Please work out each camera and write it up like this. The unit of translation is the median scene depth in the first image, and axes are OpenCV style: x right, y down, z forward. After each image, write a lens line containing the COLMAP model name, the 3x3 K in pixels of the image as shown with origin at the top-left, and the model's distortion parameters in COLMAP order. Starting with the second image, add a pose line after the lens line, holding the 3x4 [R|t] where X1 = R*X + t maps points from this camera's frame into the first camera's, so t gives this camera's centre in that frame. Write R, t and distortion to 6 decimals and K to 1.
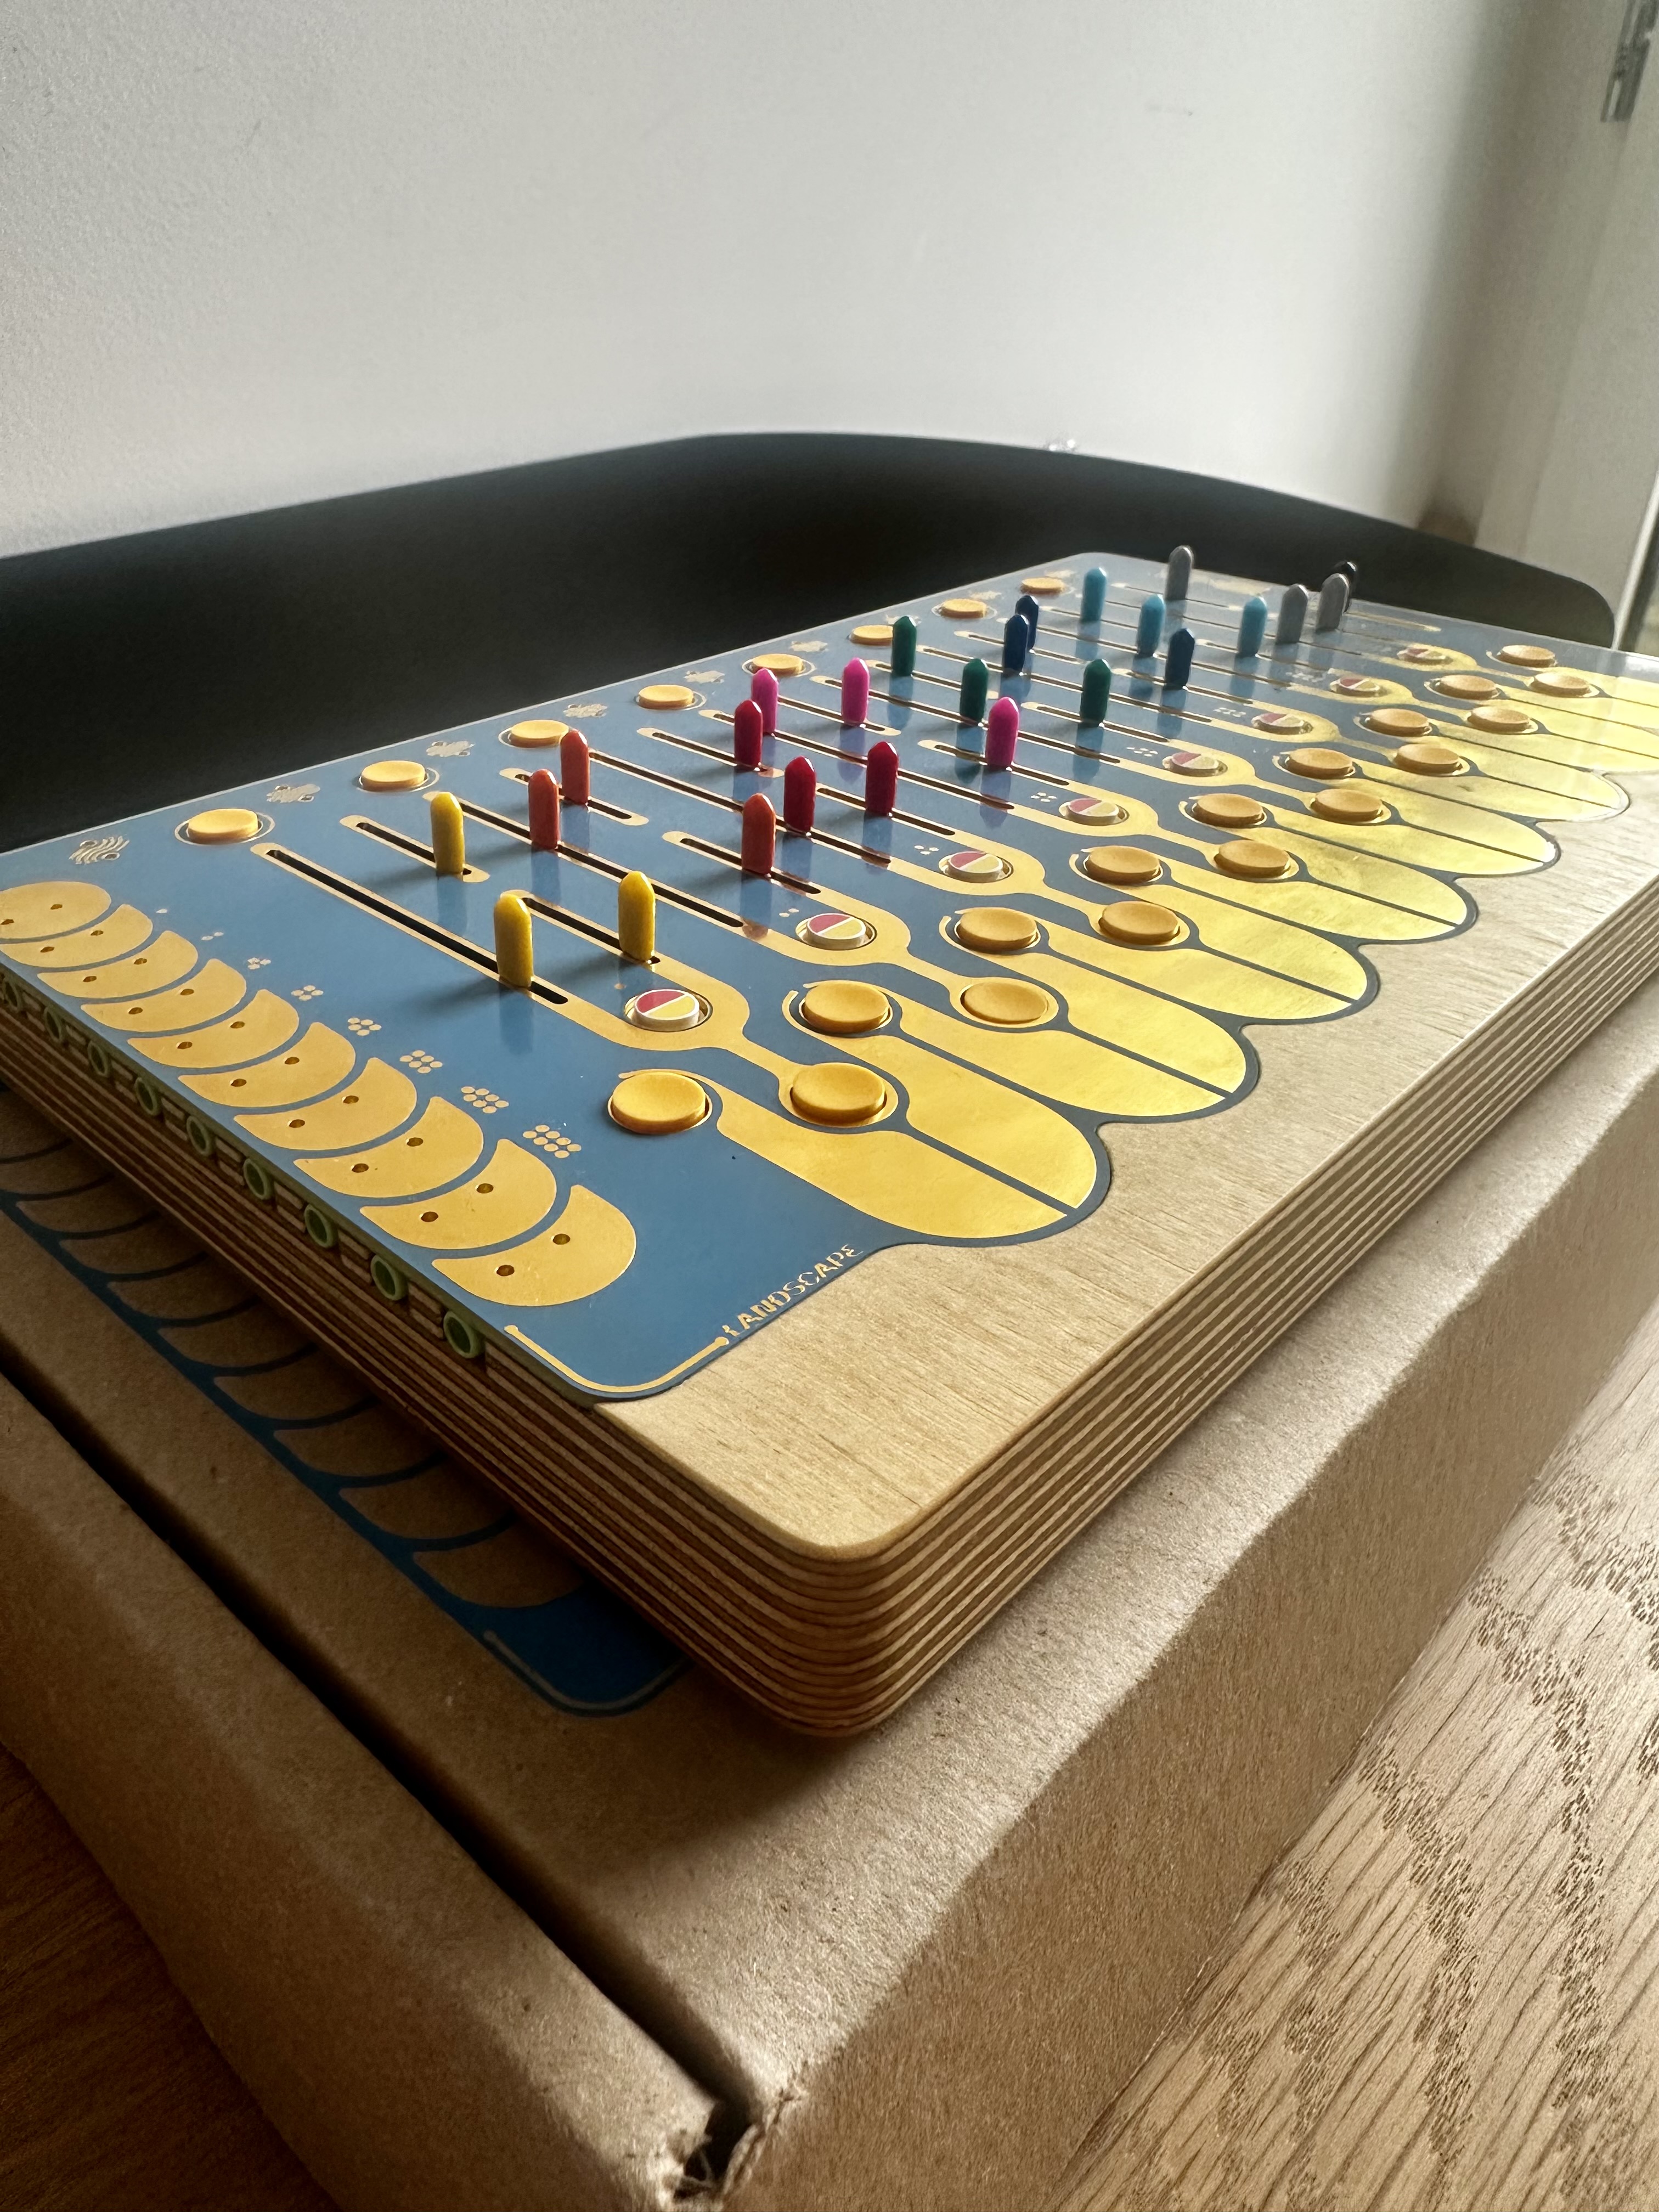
lens RADIAL K [[1523.4, 0, 829.5], [0, 1523.4, 1106.0], [0, 0, 1]] dist [-0.000492, 0.001075]
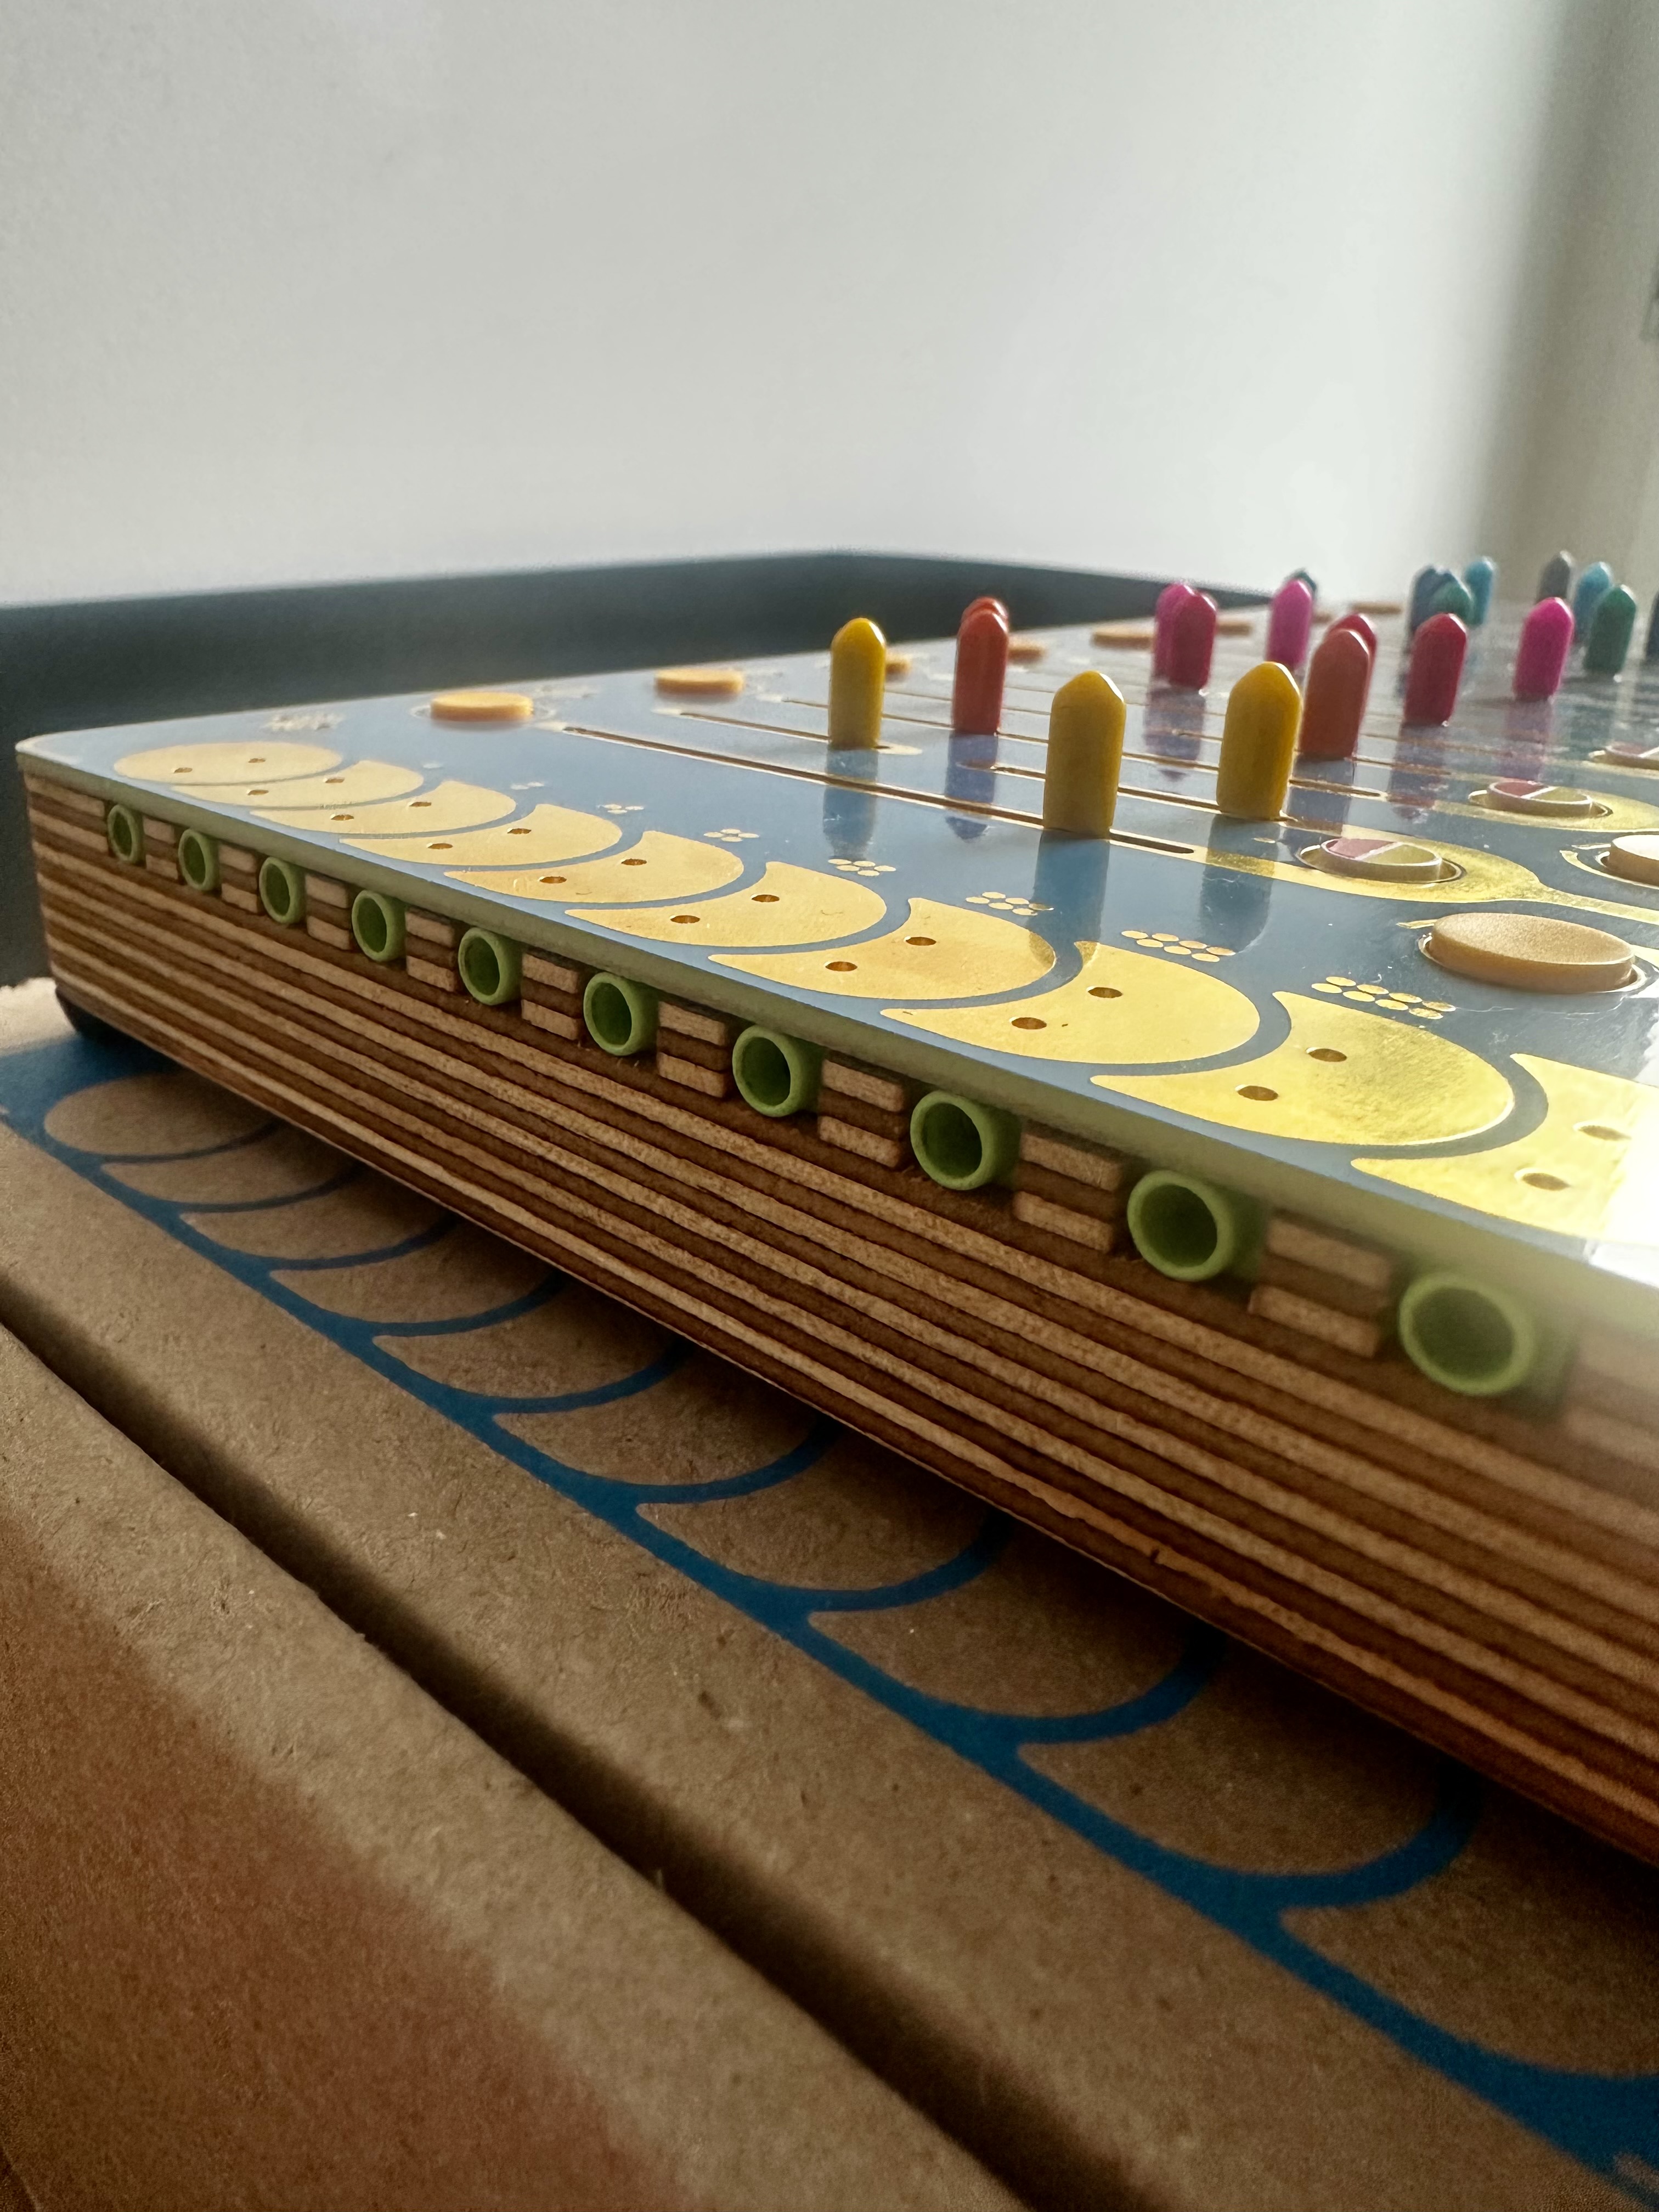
lens RADIAL K [[1574.1, 0, 792.0], [0, 1574.1, 1105.7], [0, 0, 1]] dist [0.004253, 0.002145]
pose [[0.999803, 0.004914, -0.019229, -0.402919], [-0.007756, 0.988551, -0.150685, 0.149574], [0.018268, 0.150805, 0.988395, 0.570222]]
